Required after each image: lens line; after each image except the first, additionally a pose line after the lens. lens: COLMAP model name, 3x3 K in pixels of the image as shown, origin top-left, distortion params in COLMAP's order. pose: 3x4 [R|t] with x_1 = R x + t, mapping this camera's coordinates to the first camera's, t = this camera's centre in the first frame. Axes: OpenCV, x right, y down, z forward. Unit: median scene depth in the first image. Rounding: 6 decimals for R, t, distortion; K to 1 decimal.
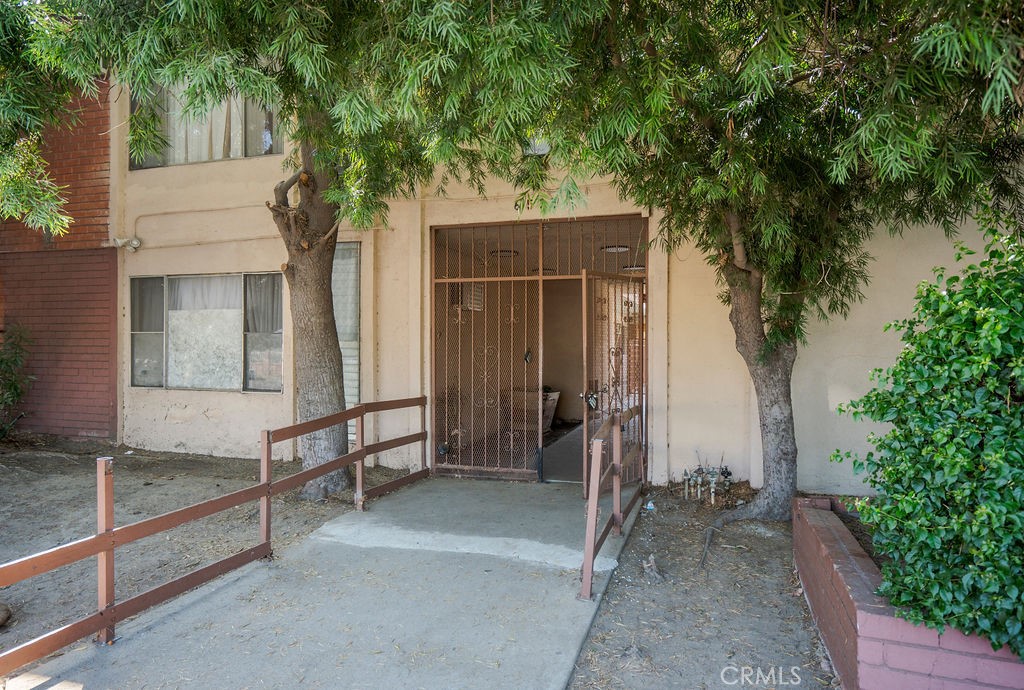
lens RADIAL K [[633.5, 0, 513.7], [0, 633.5, 347.3], [0, 0, 1]] dist [-0.006401, 0.002171]
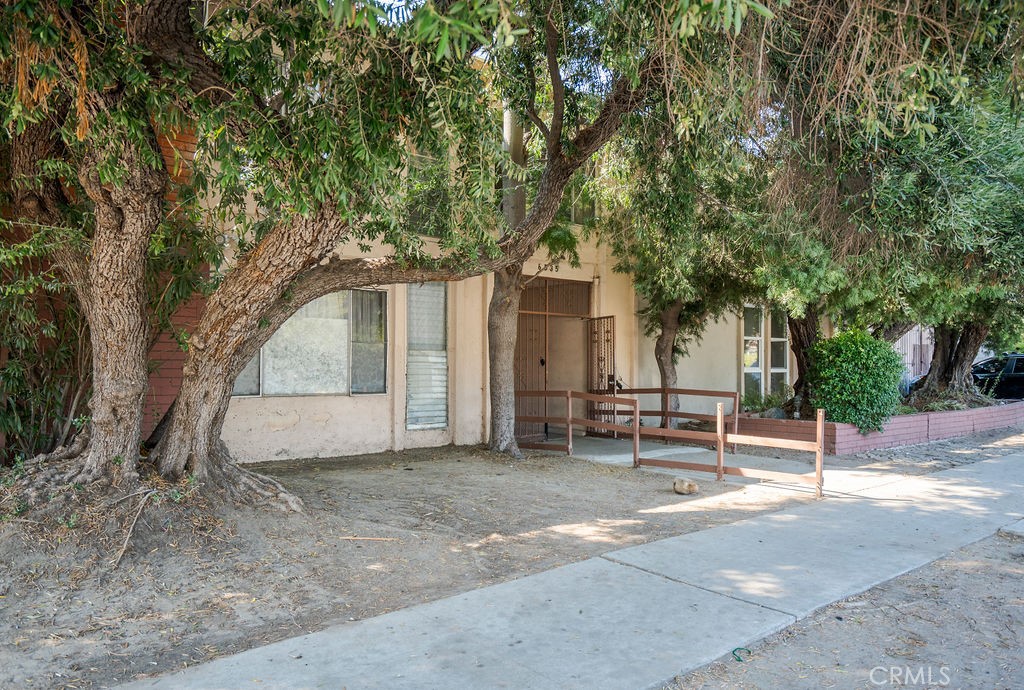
lens RADIAL K [[713.5, 0, 507.9], [0, 713.5, 348.8], [0, 0, 1]] dist [-0.004961, -0.000363]
pose [[0.531748, 0.016744, 0.846737, -1.550611], [-0.004916, 0.999849, -0.016684, 0.010822], [-0.846888, 0.004709, 0.531750, 0.125493]]
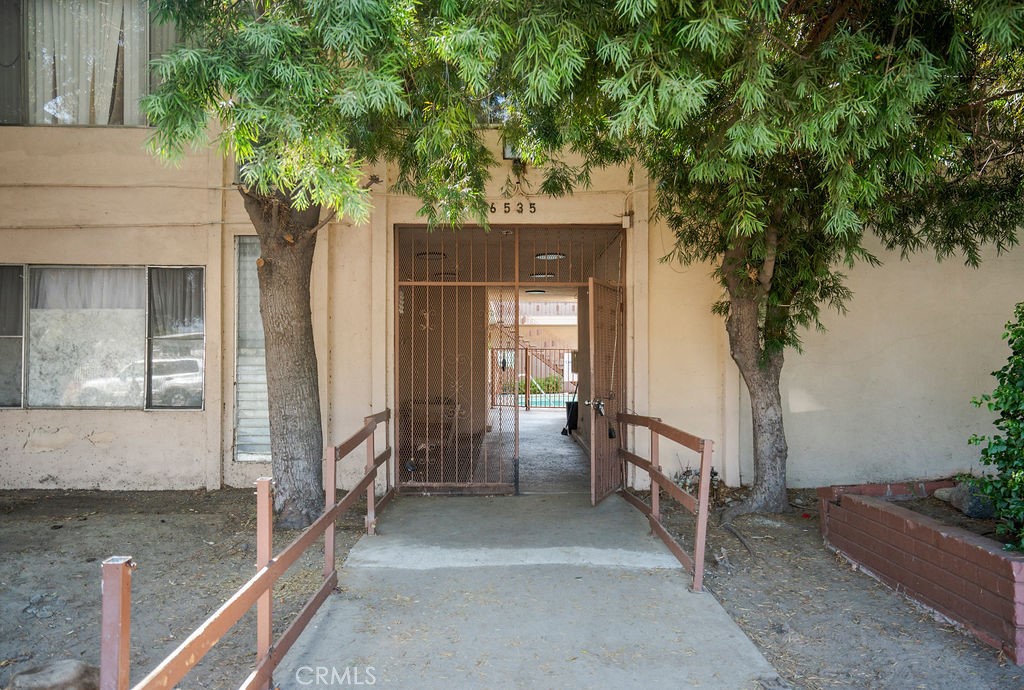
lens RADIAL K [[692.8, 0, 510.0], [0, 692.8, 346.8], [0, 0, 1]] dist [0.003608, 0.013311]
pose [[0.953072, 0.004487, 0.302710, -0.290575], [0.000679, 0.999856, -0.016958, 0.004899], [-0.302742, 0.016368, 0.952932, -0.007942]]
